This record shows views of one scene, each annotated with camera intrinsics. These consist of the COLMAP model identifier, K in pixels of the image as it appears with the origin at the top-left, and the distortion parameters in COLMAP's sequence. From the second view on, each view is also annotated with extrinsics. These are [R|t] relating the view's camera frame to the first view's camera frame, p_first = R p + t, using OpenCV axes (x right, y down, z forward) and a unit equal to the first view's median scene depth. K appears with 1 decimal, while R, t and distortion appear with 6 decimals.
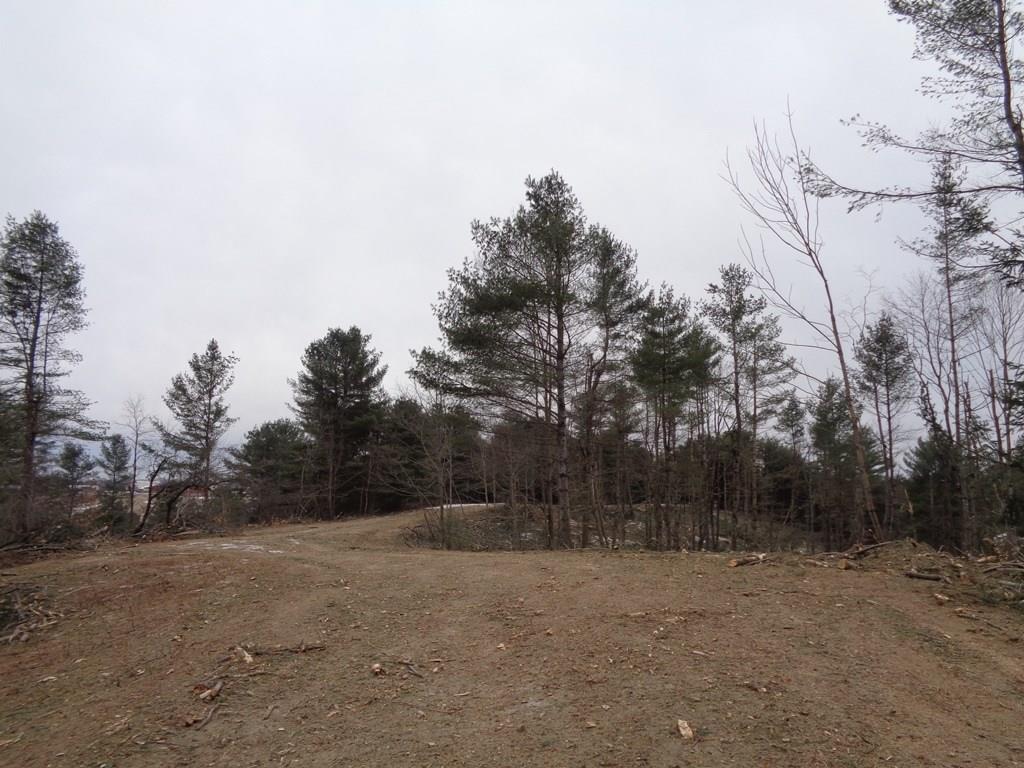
lens RADIAL K [[765.3, 0, 512.0], [0, 765.3, 384.0], [0, 0, 1]] dist [-0.004922, 0.004216]
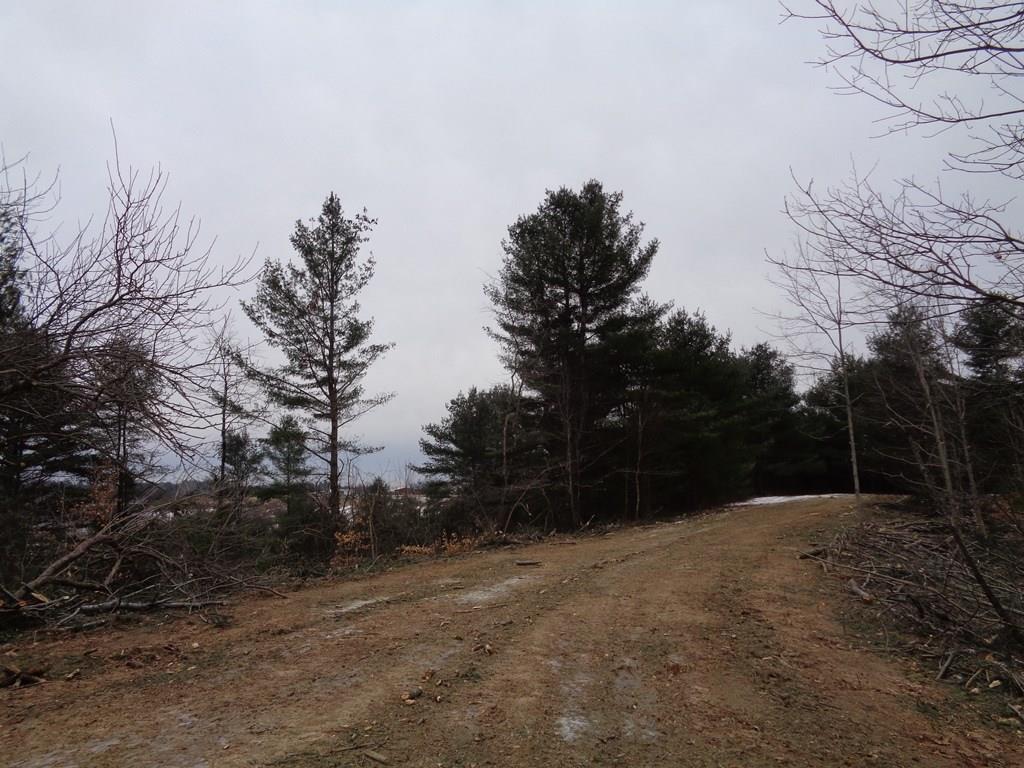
lens RADIAL K [[765.3, 0, 512.0], [0, 765.3, 384.0], [0, 0, 1]] dist [-0.004922, 0.004216]
pose [[0.952050, -0.070622, -0.297681, -0.107814], [0.072073, 0.997381, -0.006114, 0.073147], [0.297333, -0.015634, 0.954646, 0.458845]]
